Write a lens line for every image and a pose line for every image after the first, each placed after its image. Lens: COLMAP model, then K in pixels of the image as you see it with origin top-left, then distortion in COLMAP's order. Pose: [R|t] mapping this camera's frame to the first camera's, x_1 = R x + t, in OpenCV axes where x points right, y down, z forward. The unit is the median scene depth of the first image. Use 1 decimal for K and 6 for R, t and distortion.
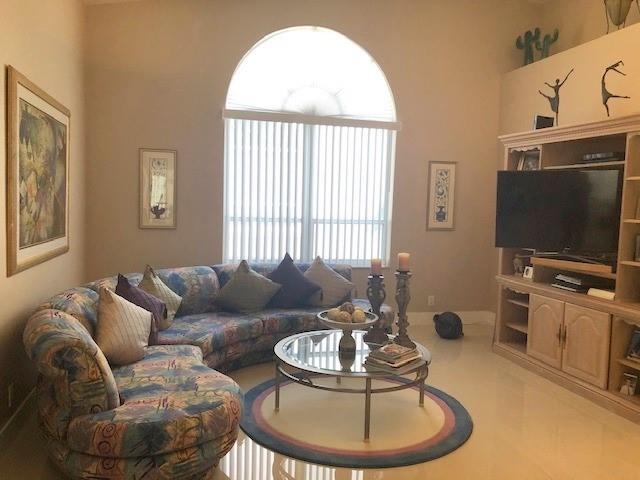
lens RADIAL K [[523.9, 0, 320.0], [0, 523.9, 240.0], [0, 0, 1]] dist [0.027689, 0.005979]
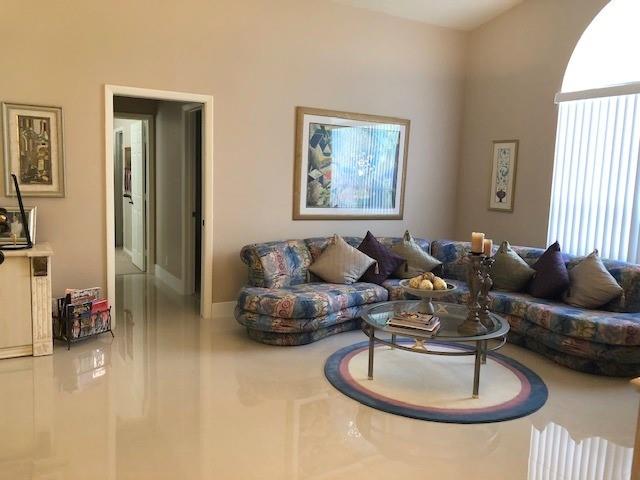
lens RADIAL K [[523.9, 0, 320.0], [0, 523.9, 240.0], [0, 0, 1]] dist [0.027689, 0.005979]
pose [[0.263370, 0.096318, -0.959874, 0.693373], [-0.097798, 0.992543, 0.072762, -0.003346], [0.959725, 0.074710, 0.270826, 0.324030]]
